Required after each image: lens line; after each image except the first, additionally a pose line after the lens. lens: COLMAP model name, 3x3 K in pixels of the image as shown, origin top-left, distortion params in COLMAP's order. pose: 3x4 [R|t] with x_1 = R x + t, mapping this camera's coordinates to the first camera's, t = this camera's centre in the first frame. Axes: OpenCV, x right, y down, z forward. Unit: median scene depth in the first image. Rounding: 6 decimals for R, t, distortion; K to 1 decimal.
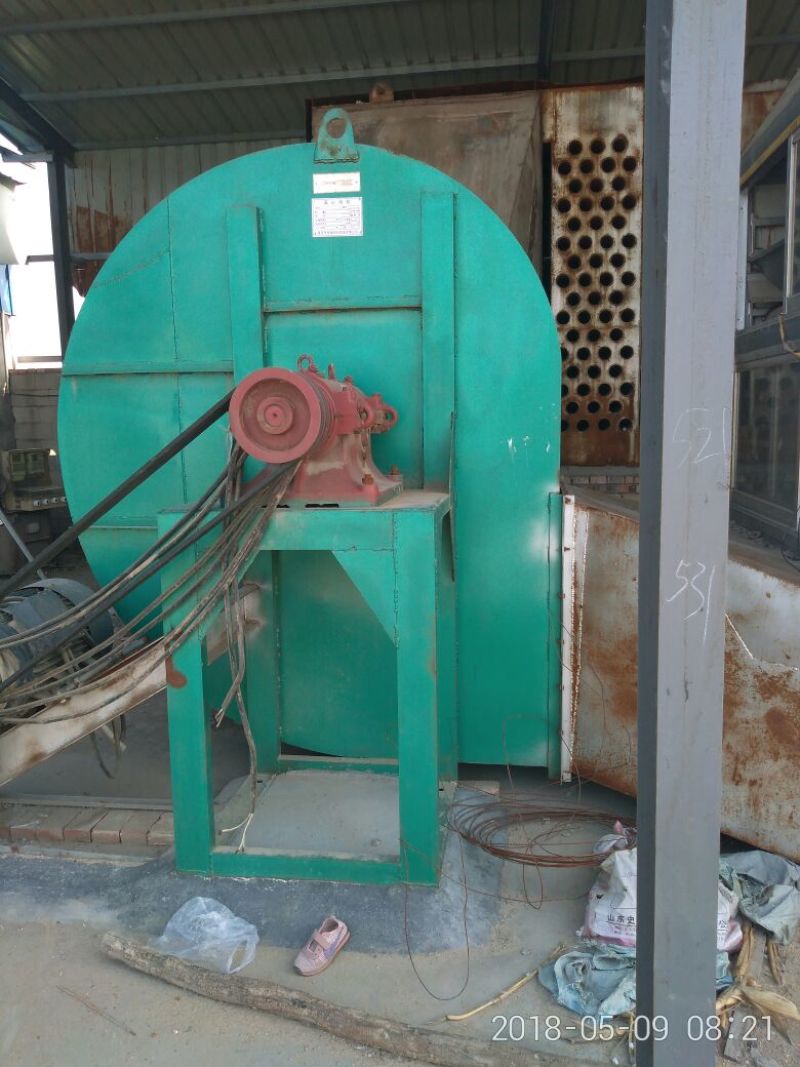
lens RADIAL K [[834.7, 0, 401.1], [0, 834.7, 532.4], [0, 0, 1]] dist [-0.006277, -0.012857]
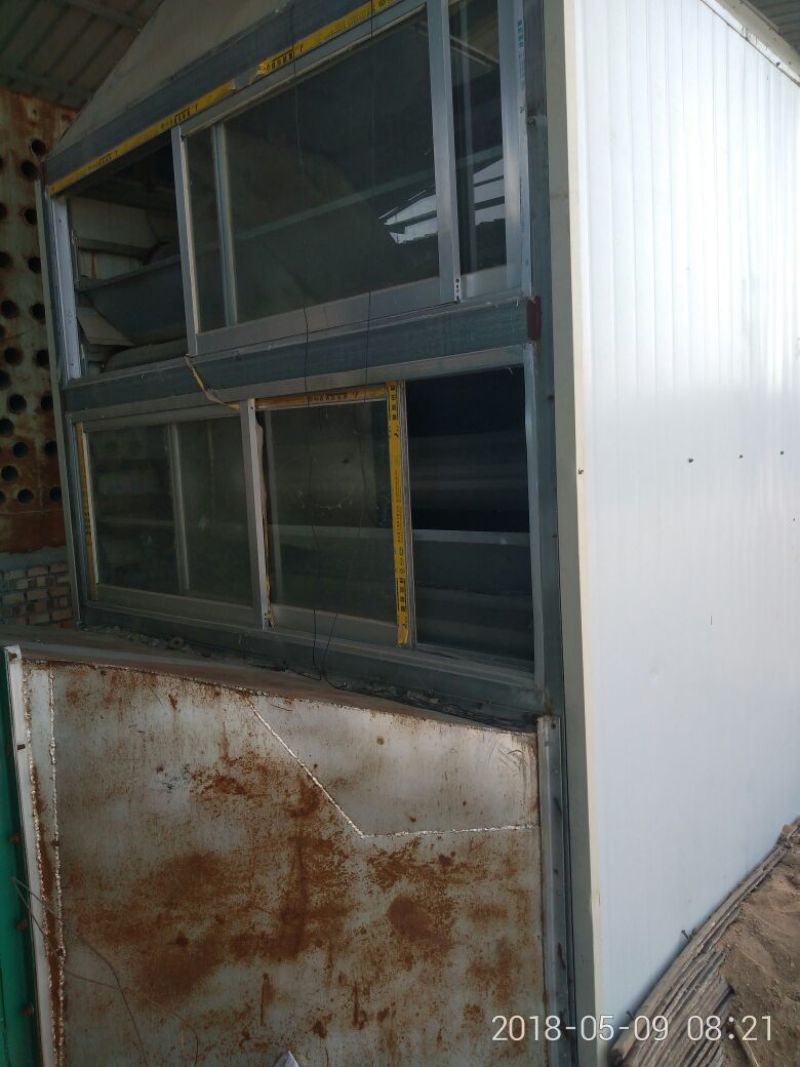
lens RADIAL K [[834.7, 0, 400.9], [0, 834.7, 532.8], [0, 0, 1]] dist [-0.006277, -0.012857]
pose [[0.568564, -0.081923, 0.818550, -0.096245], [0.153134, 0.988177, -0.007466, -0.083180], [-0.808261, 0.129592, 0.574387, 0.543582]]
